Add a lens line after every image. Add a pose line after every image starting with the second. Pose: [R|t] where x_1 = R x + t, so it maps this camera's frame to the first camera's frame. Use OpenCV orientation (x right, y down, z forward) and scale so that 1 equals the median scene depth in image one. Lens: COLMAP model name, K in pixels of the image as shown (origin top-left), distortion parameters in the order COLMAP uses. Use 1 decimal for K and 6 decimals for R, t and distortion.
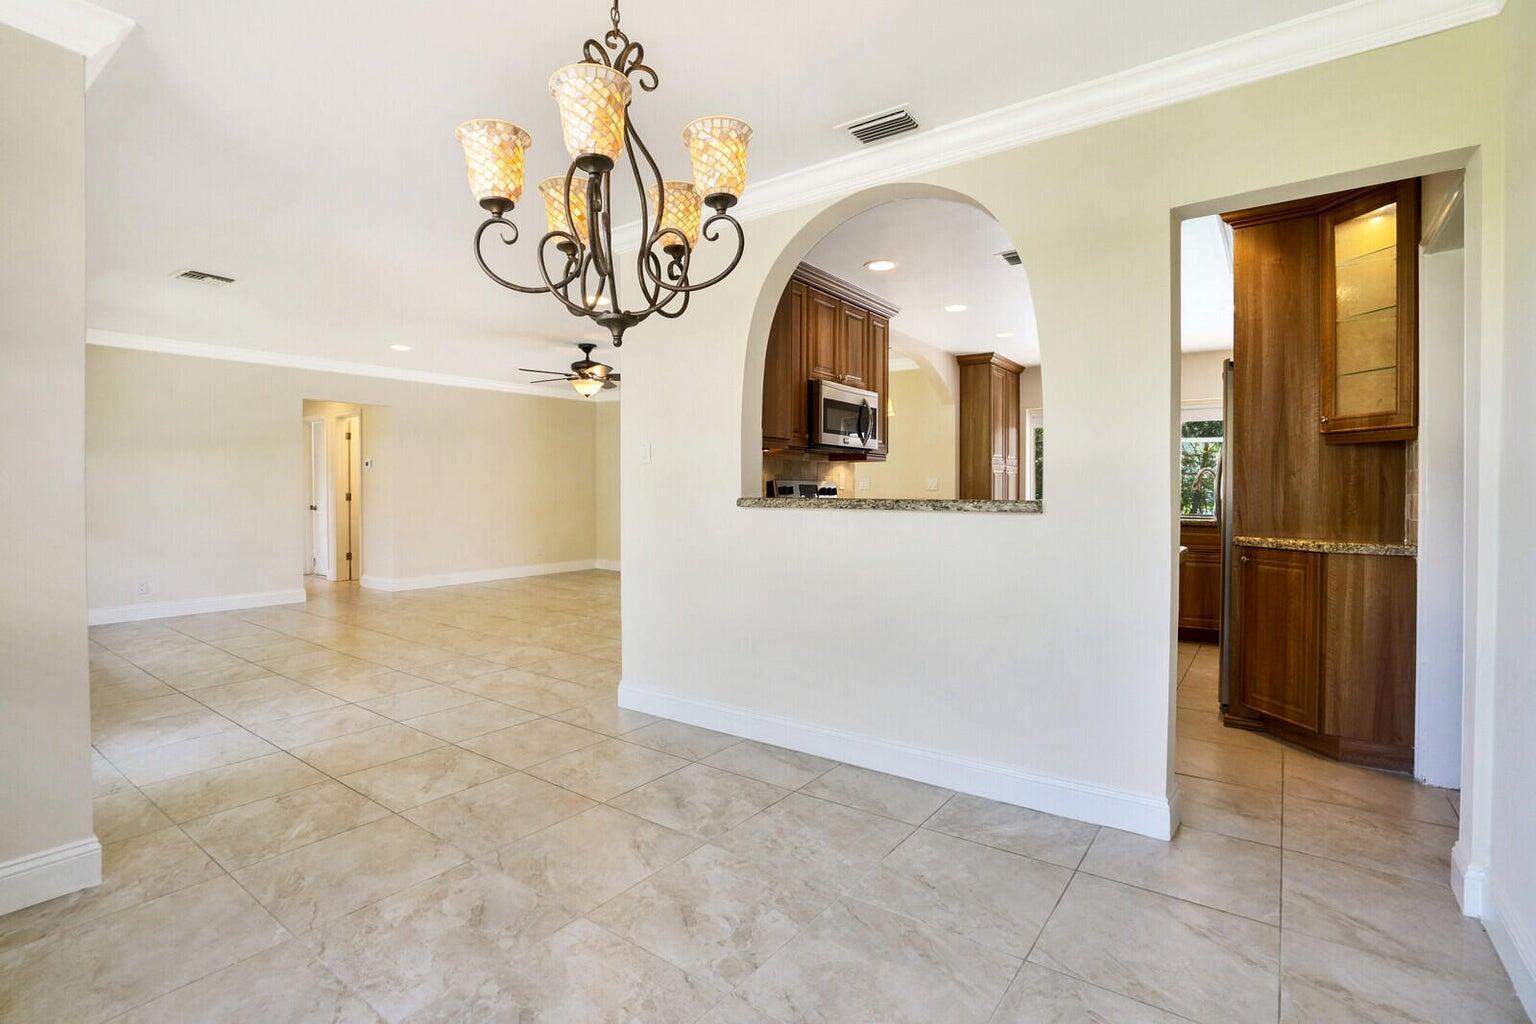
lens RADIAL K [[728.1, 0, 770.1], [0, 728.1, 503.1], [0, 0, 1]] dist [-0.023351, 0.001033]
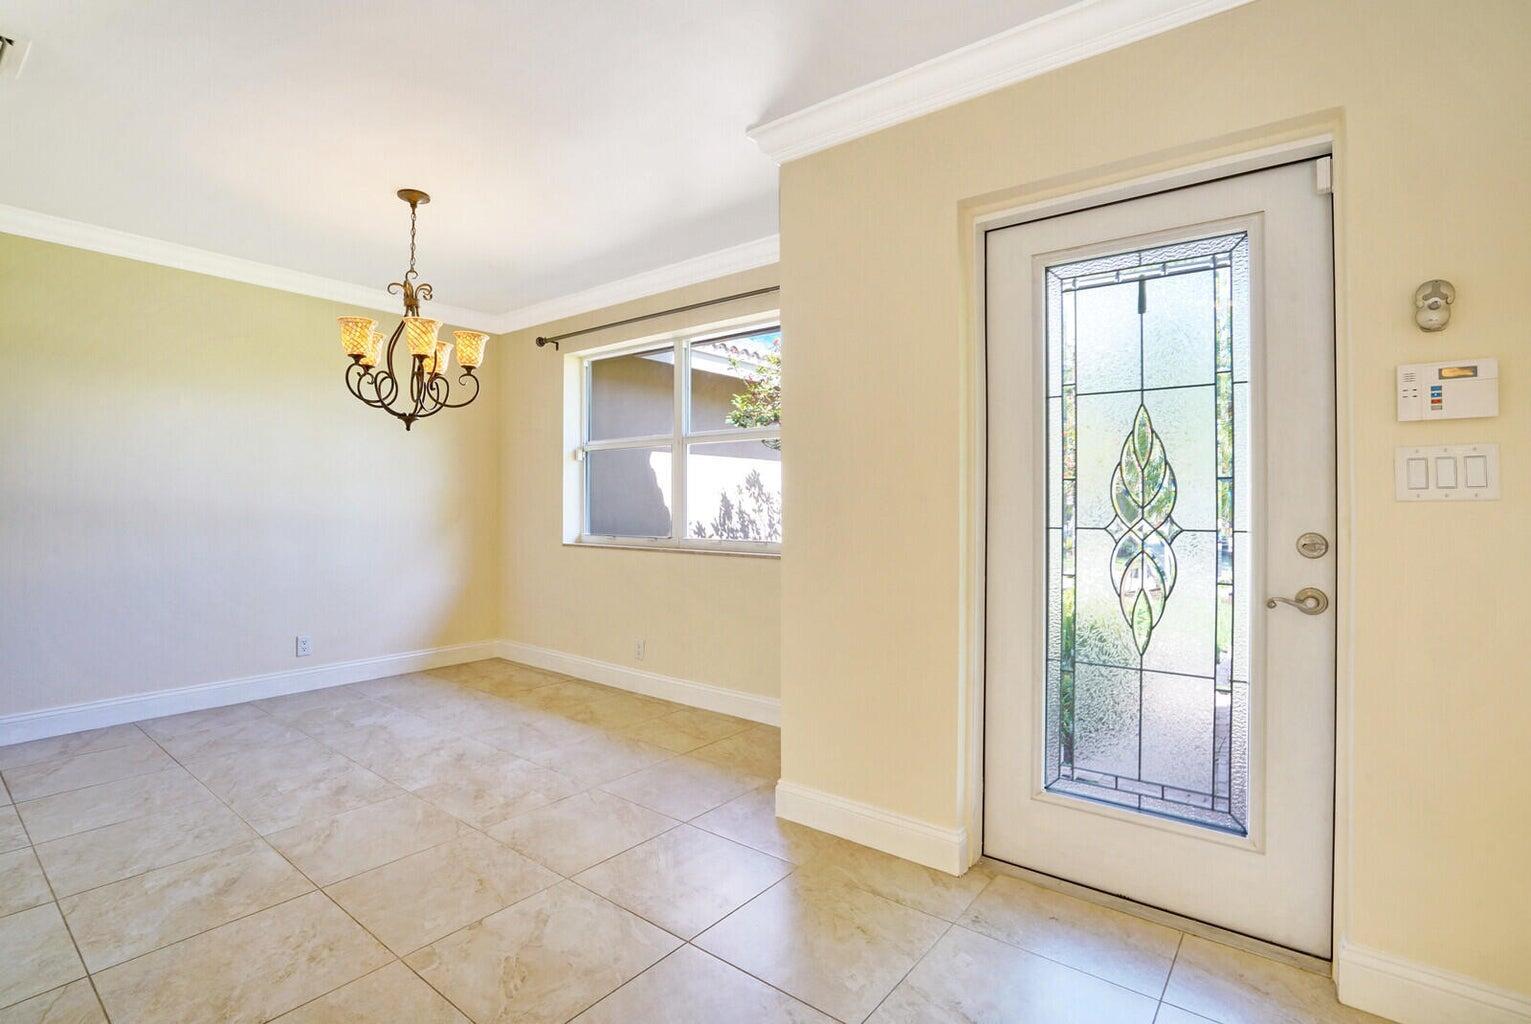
lens RADIAL K [[725.7, 0, 762.9], [0, 725.7, 507.1], [0, 0, 1]] dist [-0.023351, 0.001033]
pose [[-0.999320, 0.000782, 0.036871, -0.861418], [0.001182, 0.999941, 0.010841, -0.019399], [-0.036860, 0.010877, -0.999261, 2.023901]]
